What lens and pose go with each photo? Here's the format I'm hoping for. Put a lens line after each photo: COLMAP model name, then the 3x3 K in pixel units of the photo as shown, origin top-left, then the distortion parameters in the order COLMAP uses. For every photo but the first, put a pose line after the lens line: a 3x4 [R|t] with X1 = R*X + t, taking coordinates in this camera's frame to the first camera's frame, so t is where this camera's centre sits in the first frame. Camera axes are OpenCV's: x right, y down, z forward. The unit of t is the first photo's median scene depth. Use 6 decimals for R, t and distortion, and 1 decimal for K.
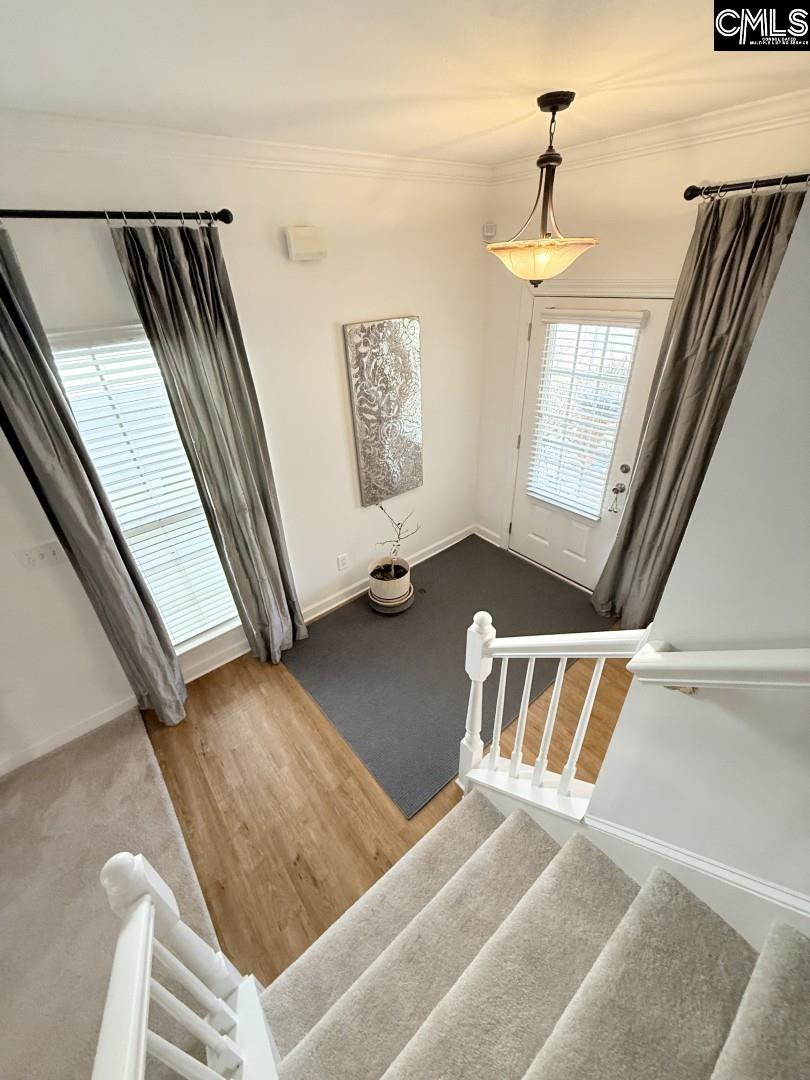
lens RADIAL K [[432.1, 0, 404.0], [0, 432.1, 541.5], [0, 0, 1]] dist [-0.000243, 0.000231]
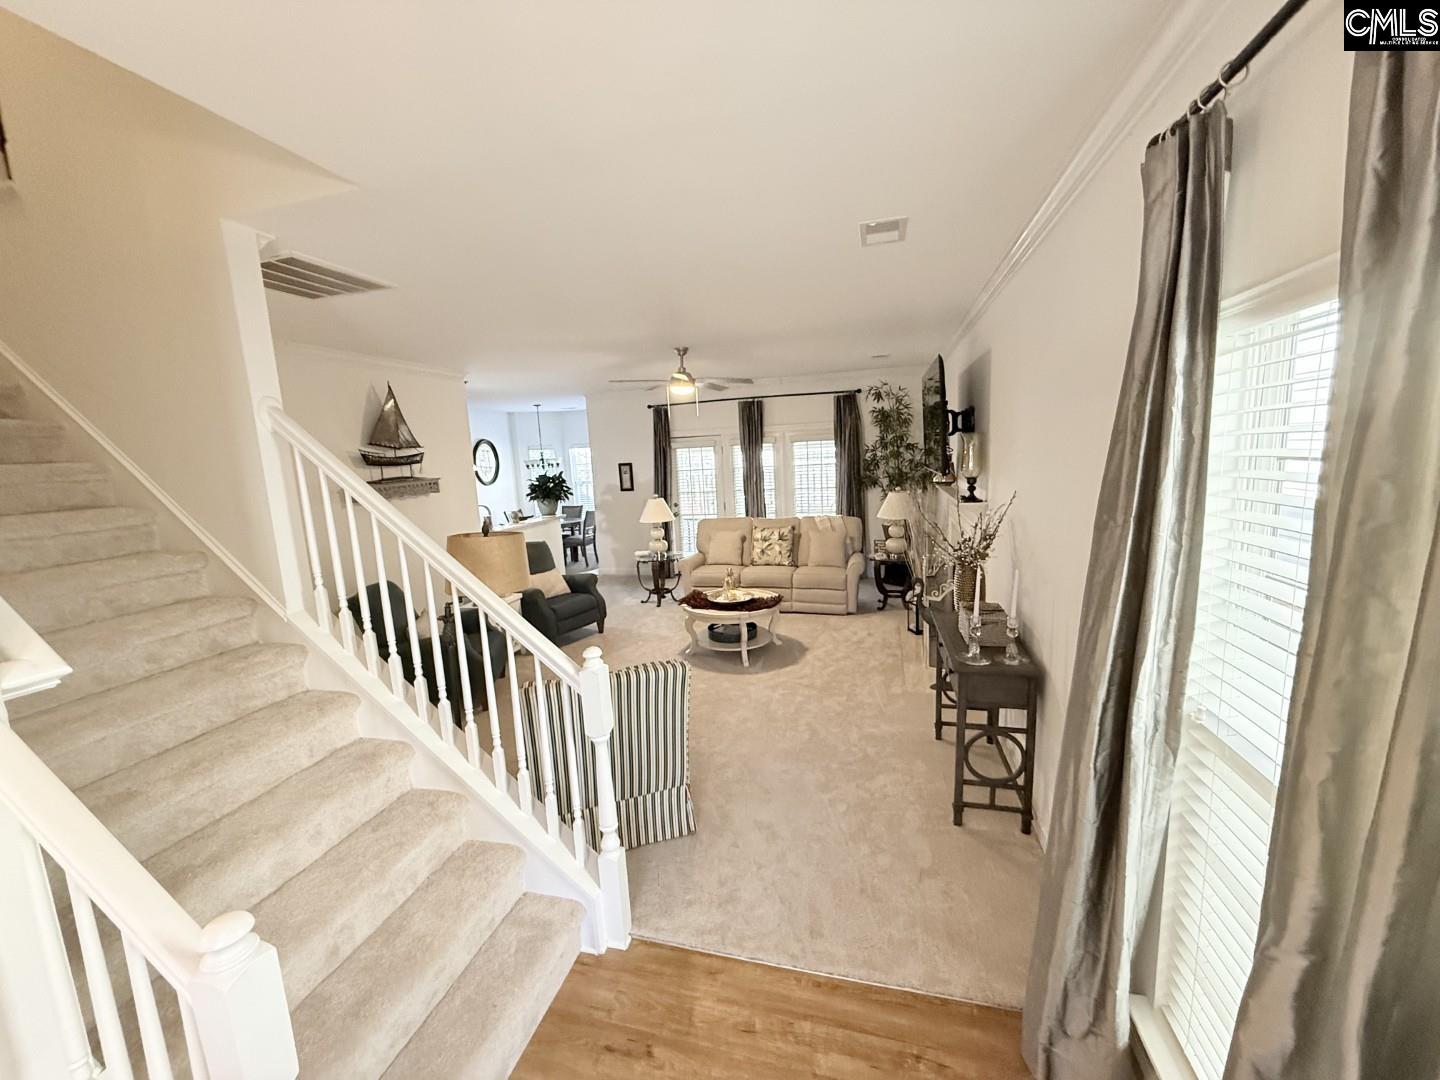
lens RADIAL K [[576.1, 0, 711.6], [0, 576.1, 540.9], [0, 0, 1]] dist [-0.000243, 0.000231]
pose [[-0.812431, 0.172254, -0.557032, 0.032033], [-0.239362, 0.772612, 0.588027, -0.350236], [0.531660, 0.611064, -0.586463, 0.859069]]
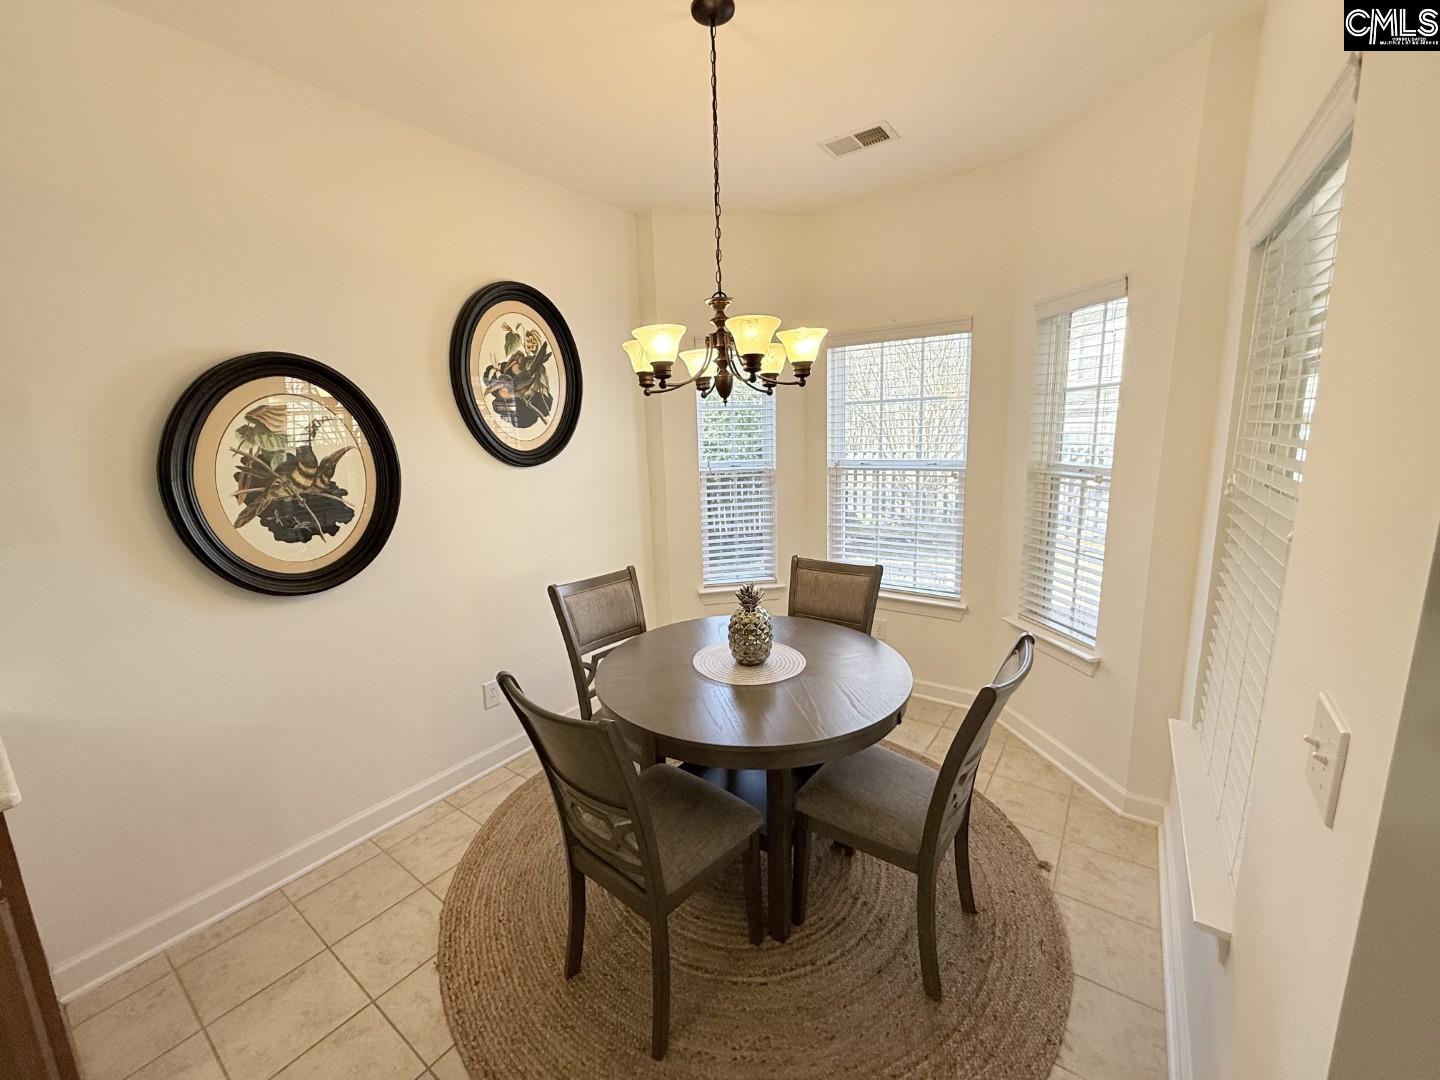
lens RADIAL K [[576.1, 0, 715.1], [0, 576.1, 541.8], [0, 0, 1]] dist [-0.000243, 0.000231]
pose [[-0.961214, 0.119584, -0.248531, -1.097221], [-0.084903, 0.729060, 0.679164, 1.500130], [0.262411, 0.673923, -0.690629, -1.729877]]
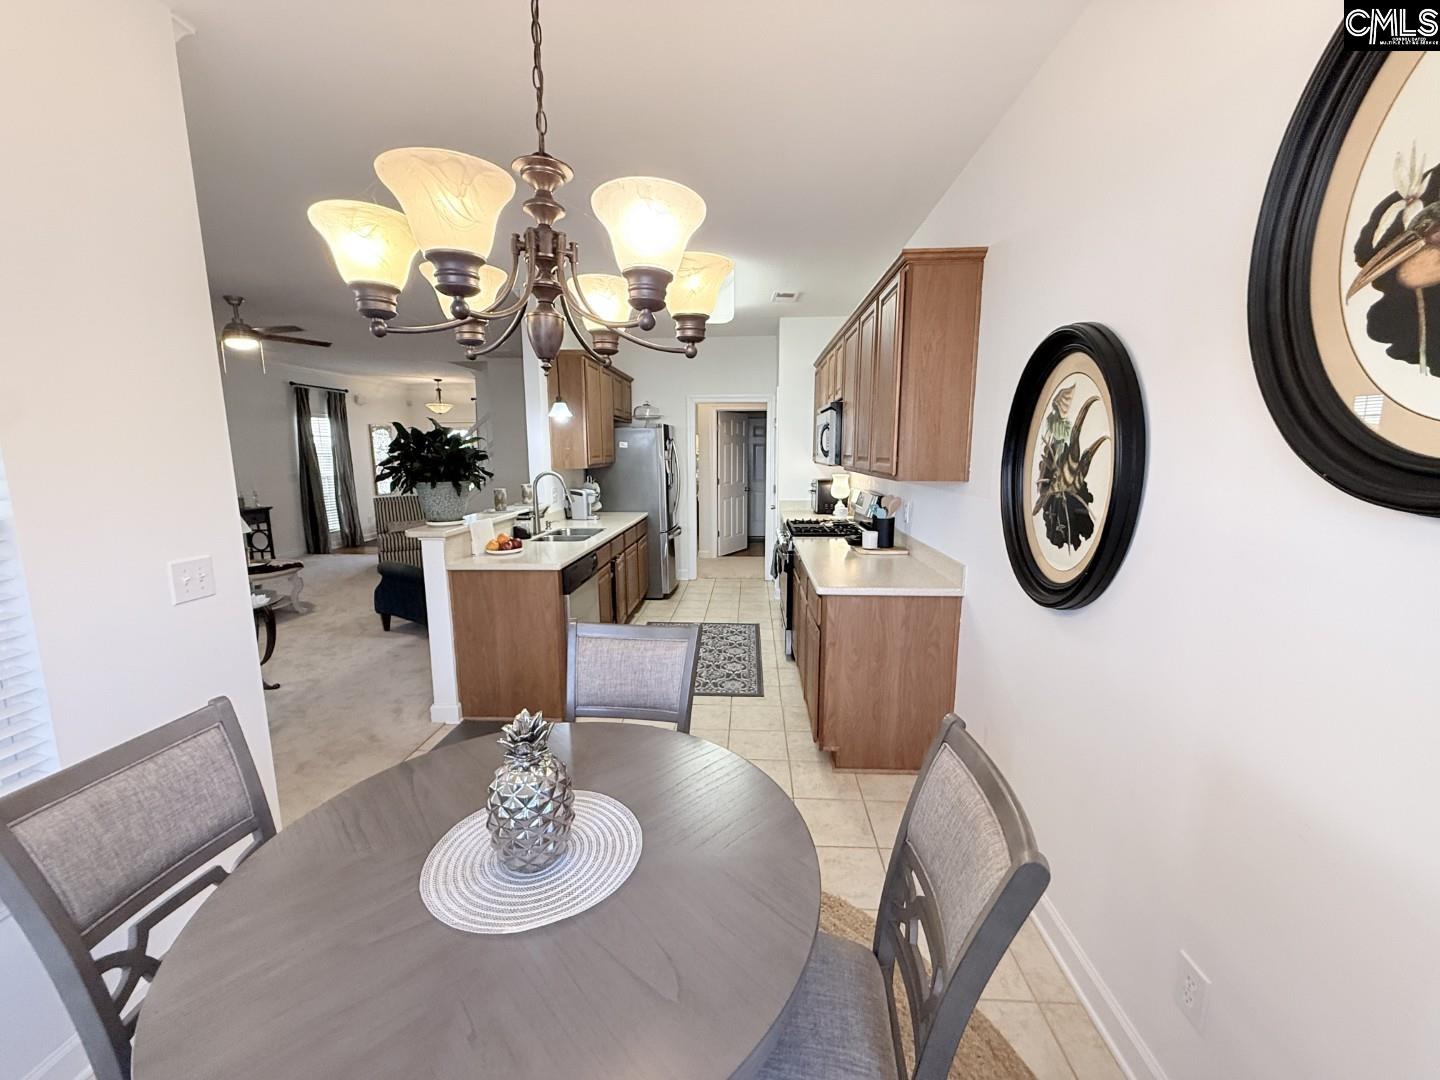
lens RADIAL K [[576.1, 0, 715.9], [0, 576.1, 540.9], [0, 0, 1]] dist [-0.000243, 0.000231]
pose [[0.670676, -0.077054, 0.737738, -1.532450], [0.380634, 0.889404, -0.253139, 2.112556], [-0.636641, 0.450582, 0.625831, -2.617383]]
